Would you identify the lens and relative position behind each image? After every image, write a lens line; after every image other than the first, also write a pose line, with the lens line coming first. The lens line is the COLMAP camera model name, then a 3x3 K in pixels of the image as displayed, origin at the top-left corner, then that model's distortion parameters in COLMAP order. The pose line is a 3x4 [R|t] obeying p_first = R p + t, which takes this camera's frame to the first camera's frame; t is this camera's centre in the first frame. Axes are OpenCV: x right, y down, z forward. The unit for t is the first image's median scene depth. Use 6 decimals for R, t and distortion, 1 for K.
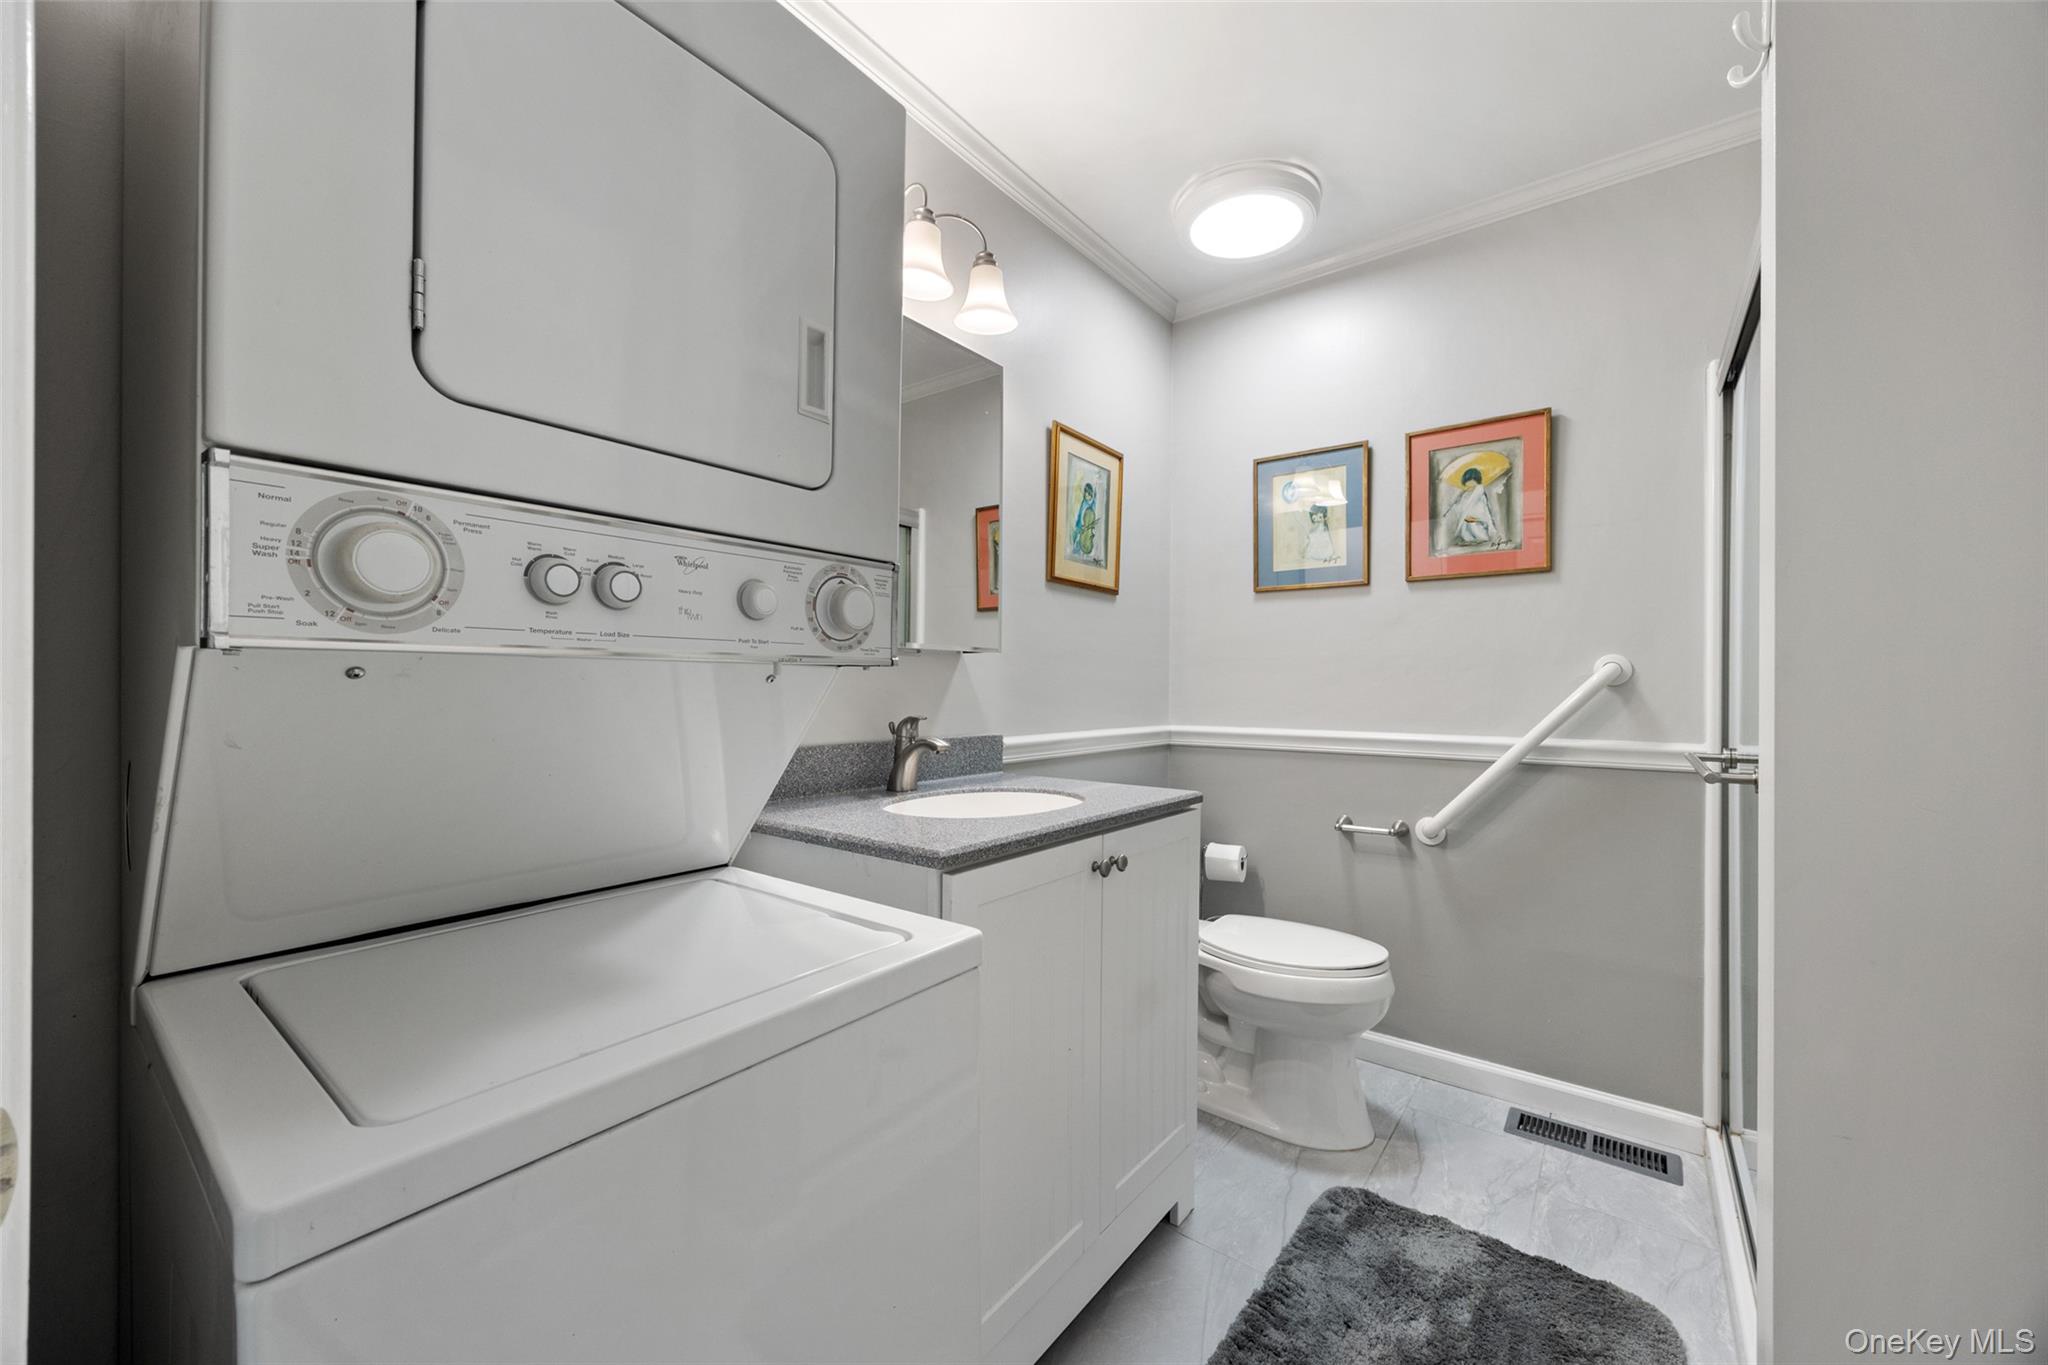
lens RADIAL K [[784.5, 0, 1034.8], [0, 784.5, 684.7], [0, 0, 1]] dist [0.001020, -0.001089]
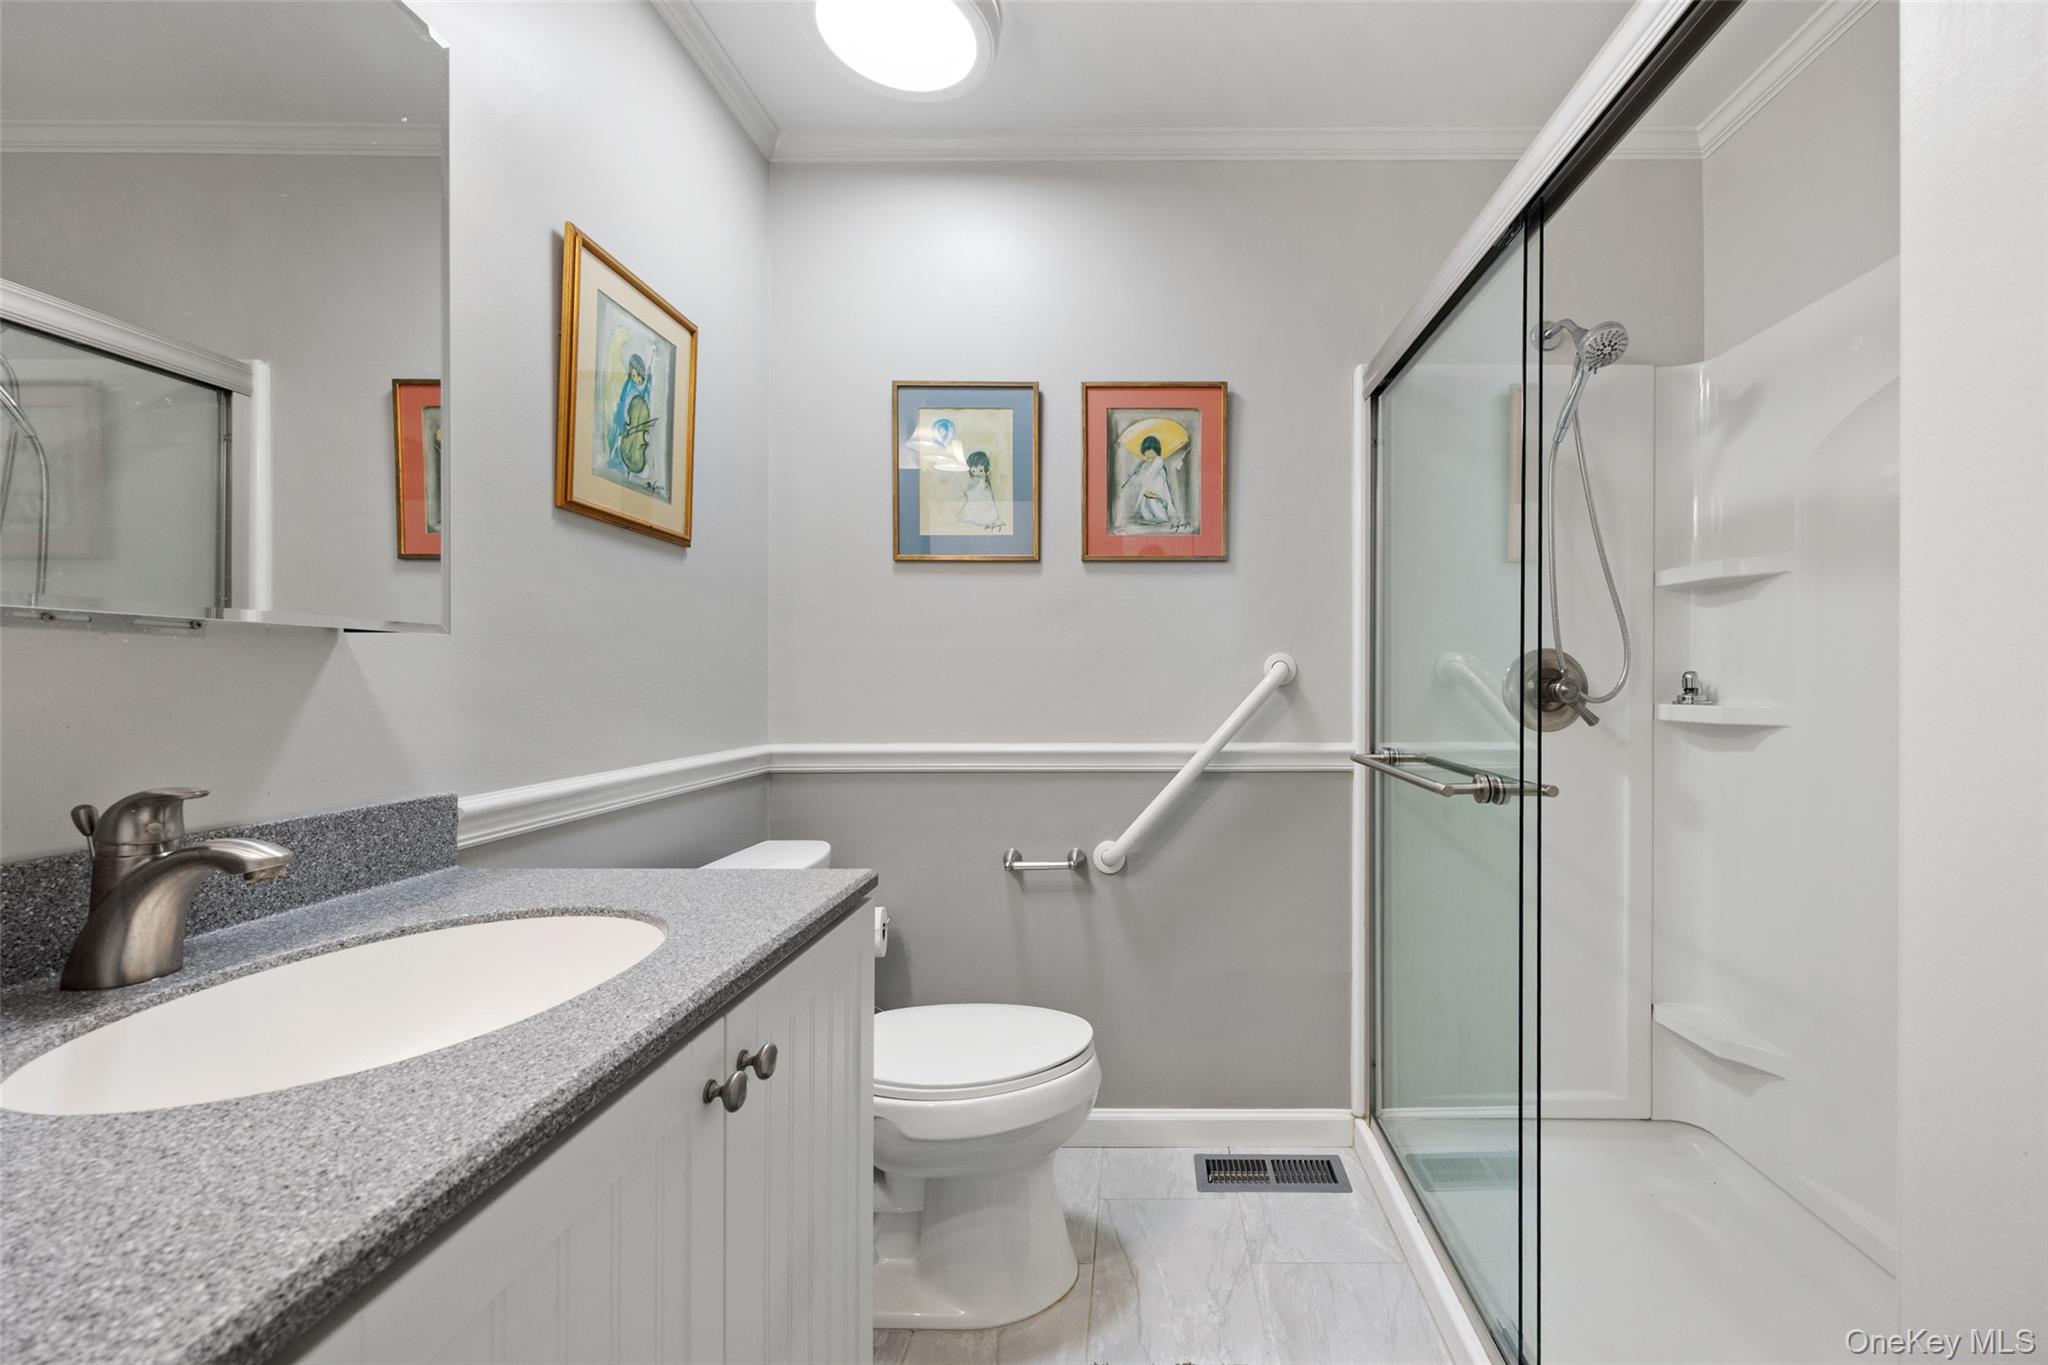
lens RADIAL K [[825.4, 0, 1138.8], [0, 825.4, 683.6], [0, 0, 1]] dist [-0.002149, 0.000091]
pose [[0.796825, -0.008938, 0.604144, -0.009601], [0.002810, 0.999935, 0.011088, -0.011440], [-0.604203, -0.007138, 0.796798, 0.276468]]
